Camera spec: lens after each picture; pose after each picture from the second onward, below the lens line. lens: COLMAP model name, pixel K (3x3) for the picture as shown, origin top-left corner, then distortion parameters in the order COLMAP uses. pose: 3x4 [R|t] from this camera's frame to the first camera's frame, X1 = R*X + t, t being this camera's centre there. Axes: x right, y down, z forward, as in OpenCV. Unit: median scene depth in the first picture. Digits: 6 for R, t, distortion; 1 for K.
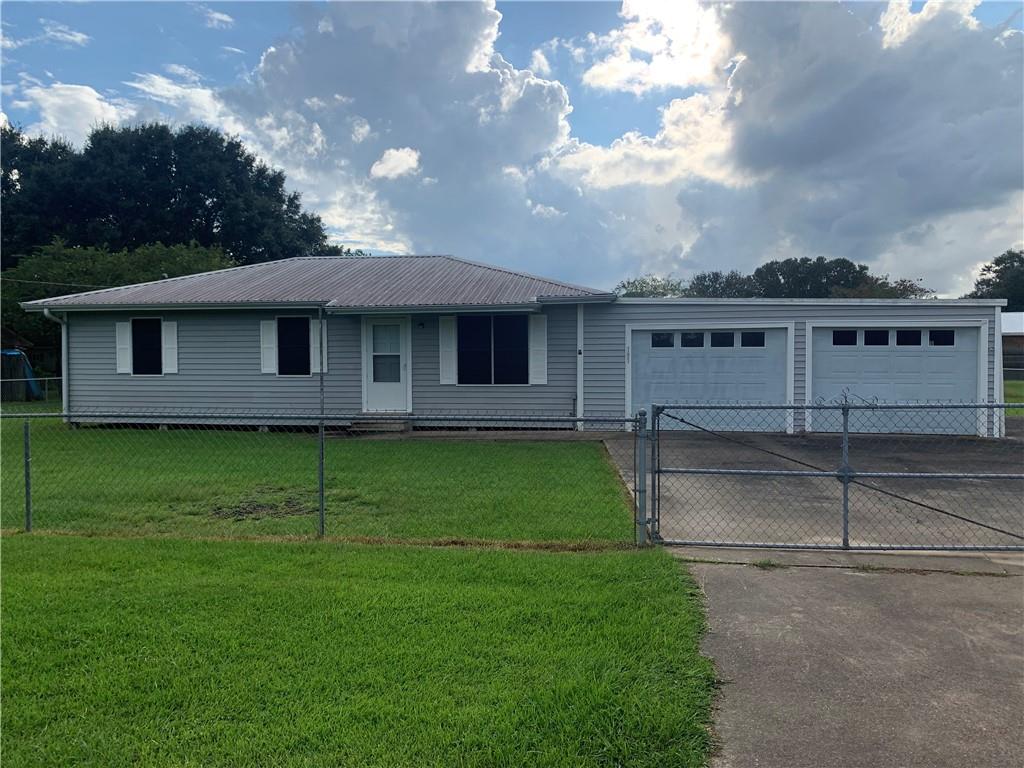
lens RADIAL K [[766.4, 0, 508.3], [0, 766.4, 378.3], [0, 0, 1]] dist [0.033466, -0.031209]
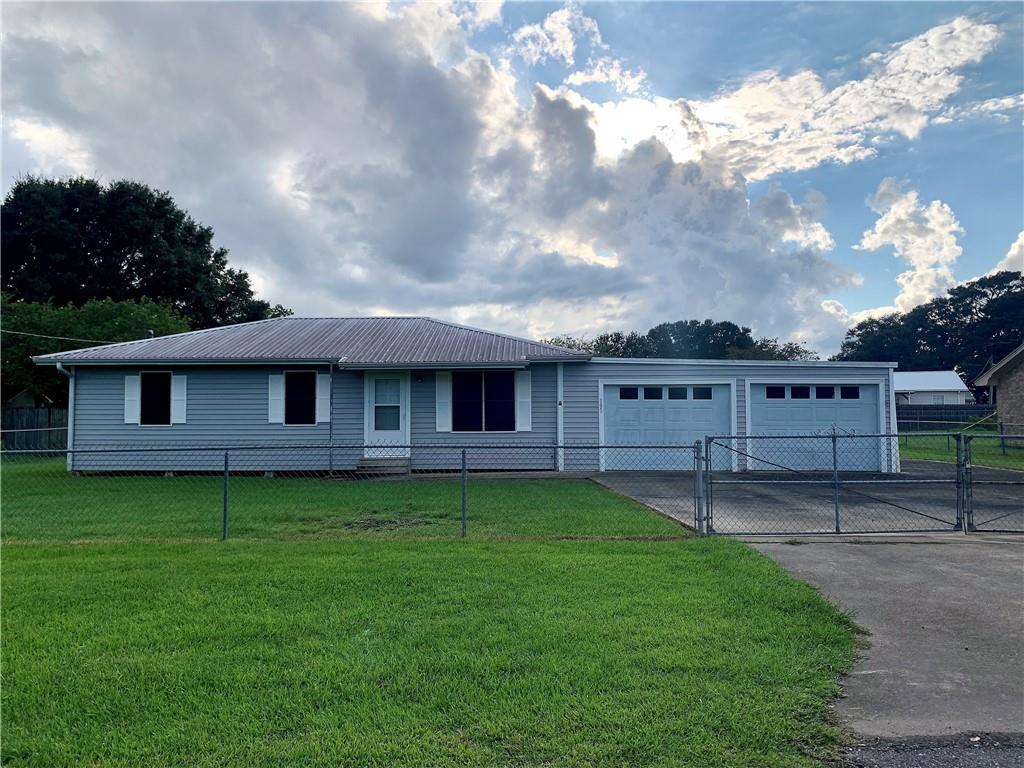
lens RADIAL K [[766.4, 0, 507.1], [0, 766.4, 378.3], [0, 0, 1]] dist [0.033466, -0.031209]
pose [[0.990533, 0.006492, 0.137119, -0.135812], [0.003515, 0.997354, -0.072613, 0.011033], [-0.137227, 0.072408, 0.987890, -0.133311]]
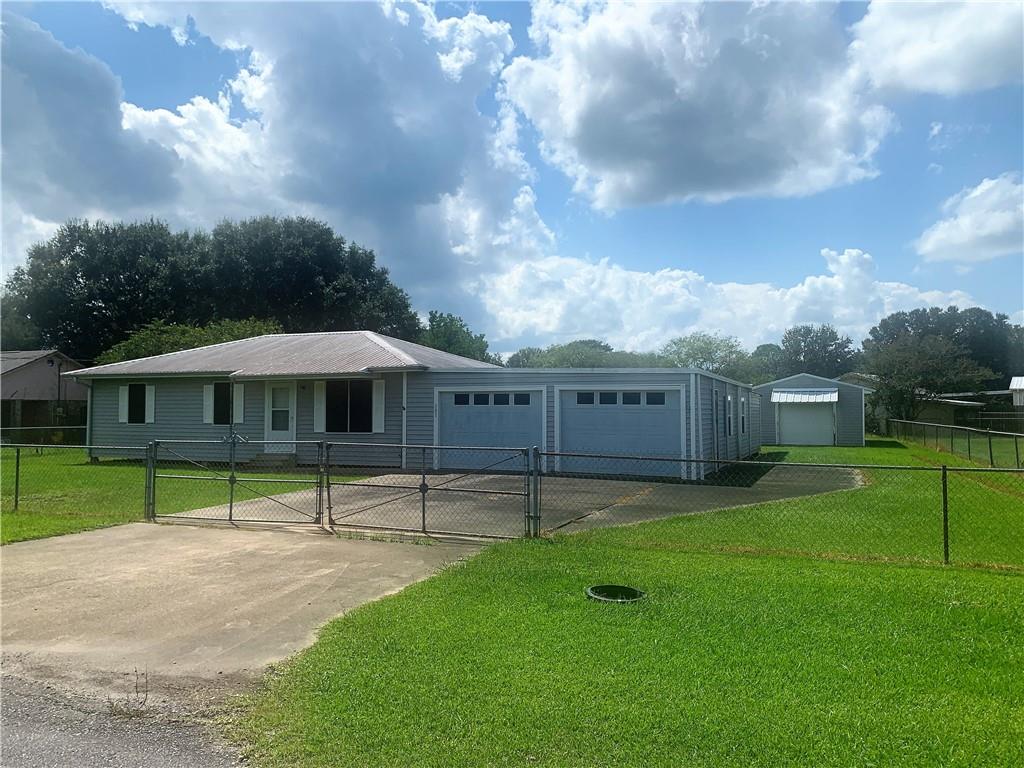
lens RADIAL K [[766.4, 0, 511.9], [0, 766.4, 388.4], [0, 0, 1]] dist [0.033466, -0.031209]
pose [[0.975582, -0.002133, -0.219625, 0.522777], [-0.010083, 0.998464, -0.054483, 0.000894], [0.219404, 0.055367, 0.974062, -0.227856]]
